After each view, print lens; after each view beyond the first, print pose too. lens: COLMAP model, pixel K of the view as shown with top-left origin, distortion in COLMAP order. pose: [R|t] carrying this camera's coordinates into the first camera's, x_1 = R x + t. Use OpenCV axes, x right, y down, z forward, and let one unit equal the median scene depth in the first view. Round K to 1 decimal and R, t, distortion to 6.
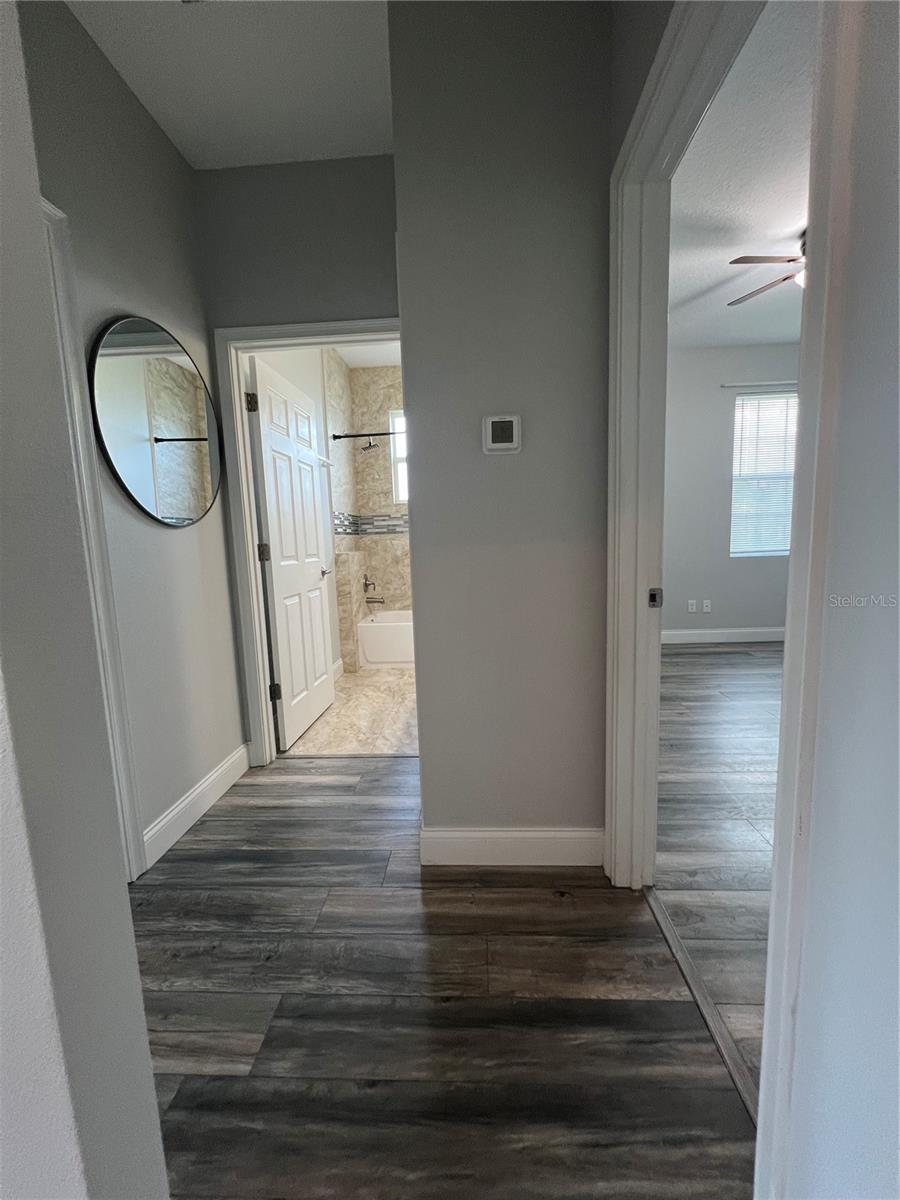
lens RADIAL K [[477.1, 0, 450.0], [0, 477.1, 600.0], [0, 0, 1]] dist [-0.002221, -0.000509]
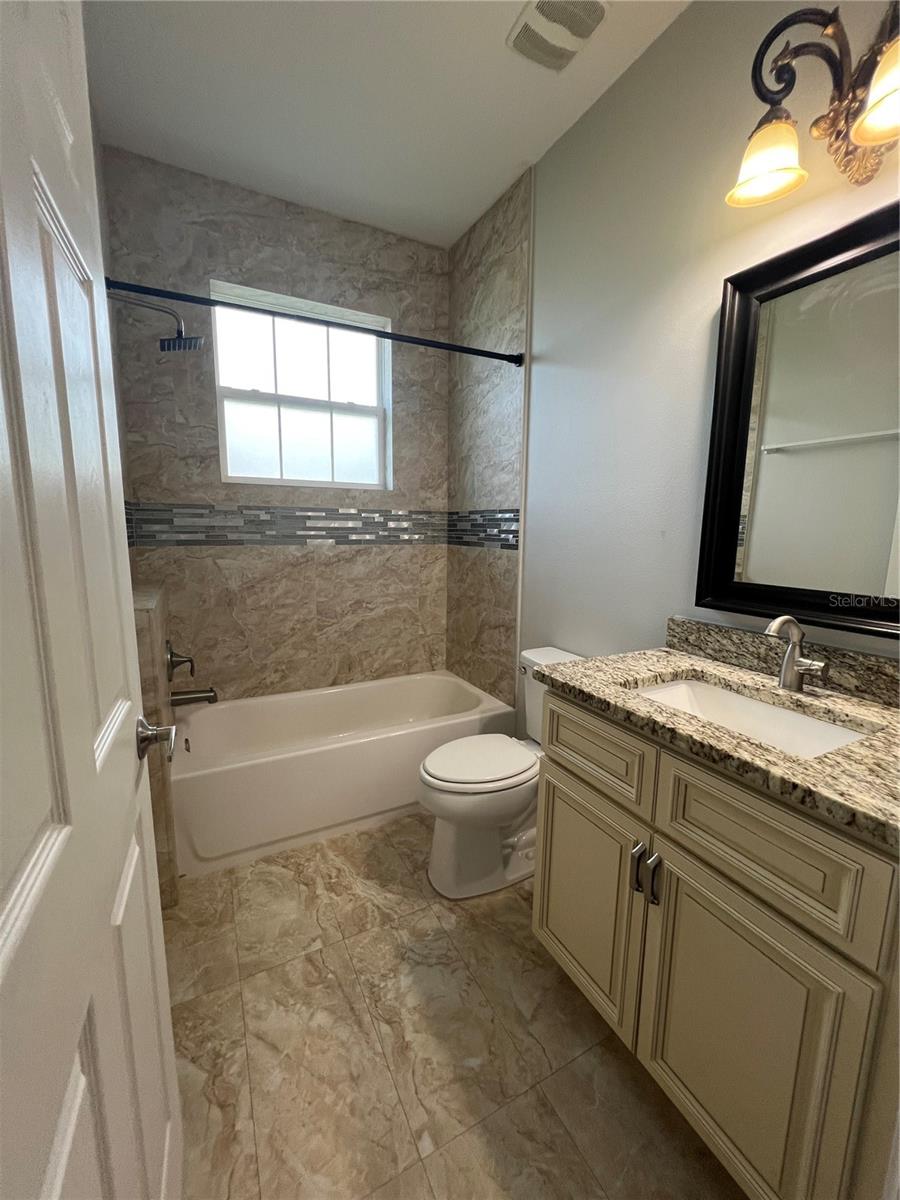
lens RADIAL K [[477.1, 0, 450.0], [0, 477.1, 600.0], [0, 0, 1]] dist [-0.002221, -0.000509]
pose [[0.861706, -0.032965, 0.506336, -0.165859], [0.034684, 0.999380, 0.006039, -0.079137], [-0.506221, 0.012358, 0.862315, 0.474301]]
